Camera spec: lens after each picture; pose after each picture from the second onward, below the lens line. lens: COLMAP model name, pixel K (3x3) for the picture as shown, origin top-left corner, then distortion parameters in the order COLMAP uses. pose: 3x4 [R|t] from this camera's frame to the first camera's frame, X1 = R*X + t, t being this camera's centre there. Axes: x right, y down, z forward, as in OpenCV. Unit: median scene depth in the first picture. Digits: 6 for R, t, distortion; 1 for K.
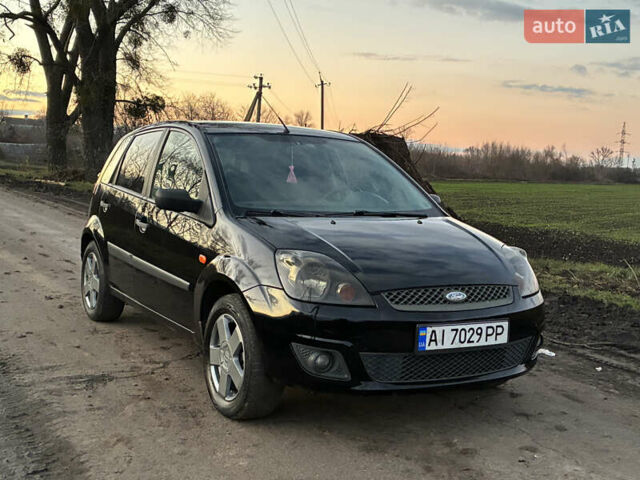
lens RADIAL K [[814.1, 0, 285.2], [0, 814.1, 259.5], [0, 0, 1]] dist [0.026177, -0.010547]
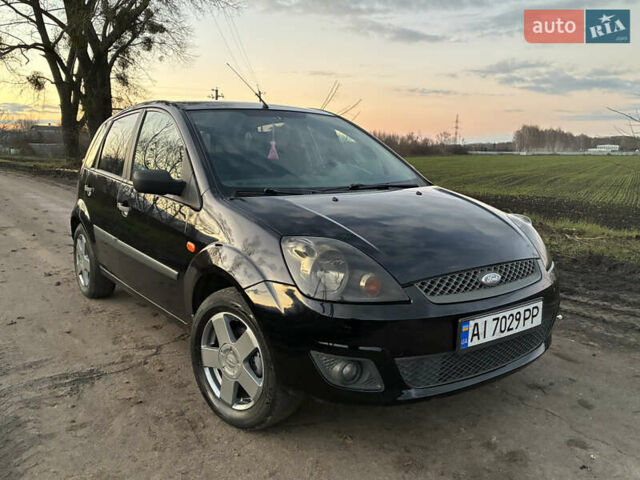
lens RADIAL K [[558.6, 0, 306.4], [0, 558.6, 248.8], [0, 0, 1]] dist [0.031003, 0.002815]
pose [[0.992028, -0.060930, 0.110307, -0.043222], [0.054206, 0.996542, 0.062972, -0.030033], [-0.113762, -0.056491, 0.991901, 0.369135]]
